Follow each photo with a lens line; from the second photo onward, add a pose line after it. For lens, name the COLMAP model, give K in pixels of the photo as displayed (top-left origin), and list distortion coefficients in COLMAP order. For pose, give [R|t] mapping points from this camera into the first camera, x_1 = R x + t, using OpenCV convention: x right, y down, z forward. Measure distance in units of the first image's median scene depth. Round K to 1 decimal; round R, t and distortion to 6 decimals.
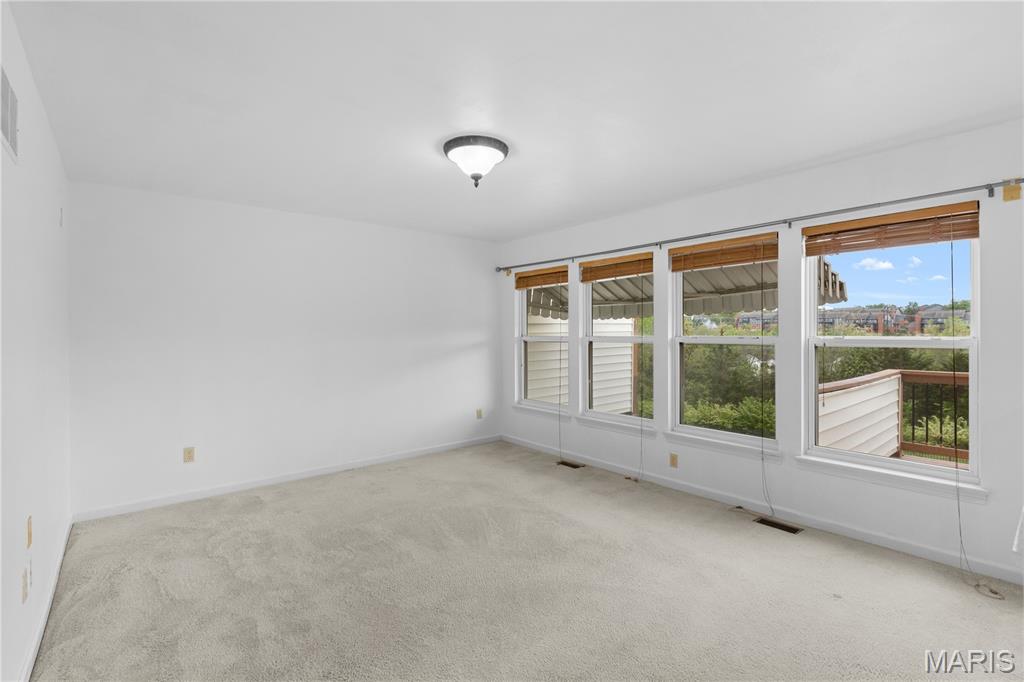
lens RADIAL K [[464.9, 0, 524.1], [0, 464.9, 328.0], [0, 0, 1]] dist [0.001660, 0.000456]
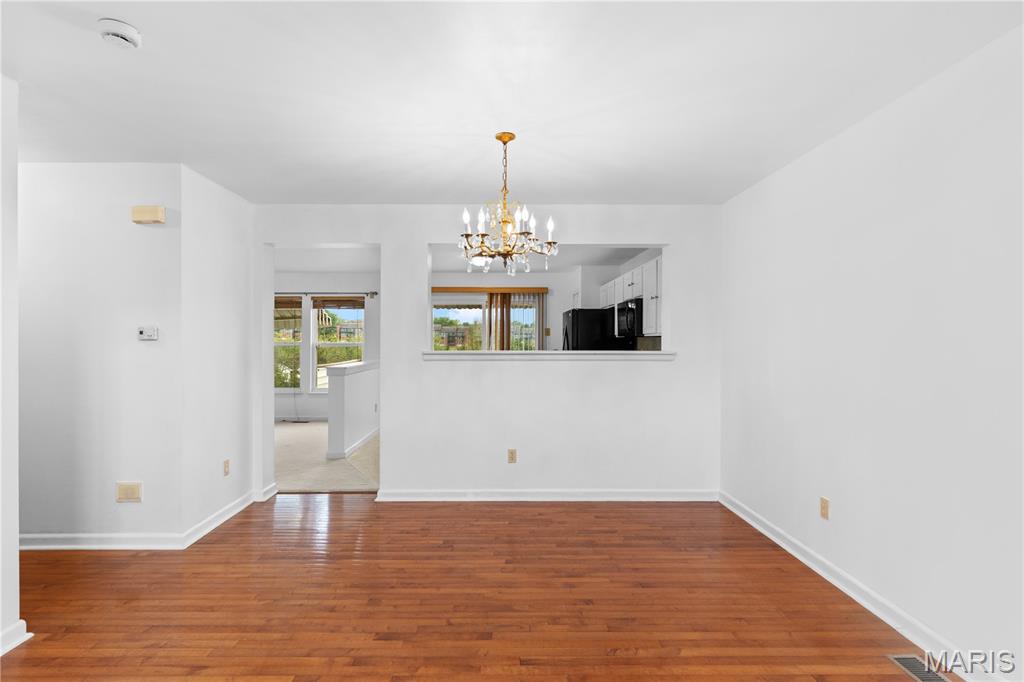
lens RADIAL K [[495.4, 0, 497.6], [0, 495.4, 343.8], [0, 0, 1]] dist [-0.002291, 0.000924]
pose [[0.647334, -0.000196, 0.762206, -0.555121], [-0.011122, 0.999891, 0.009703, -0.007715], [-0.762125, -0.014758, 0.647261, -1.061576]]
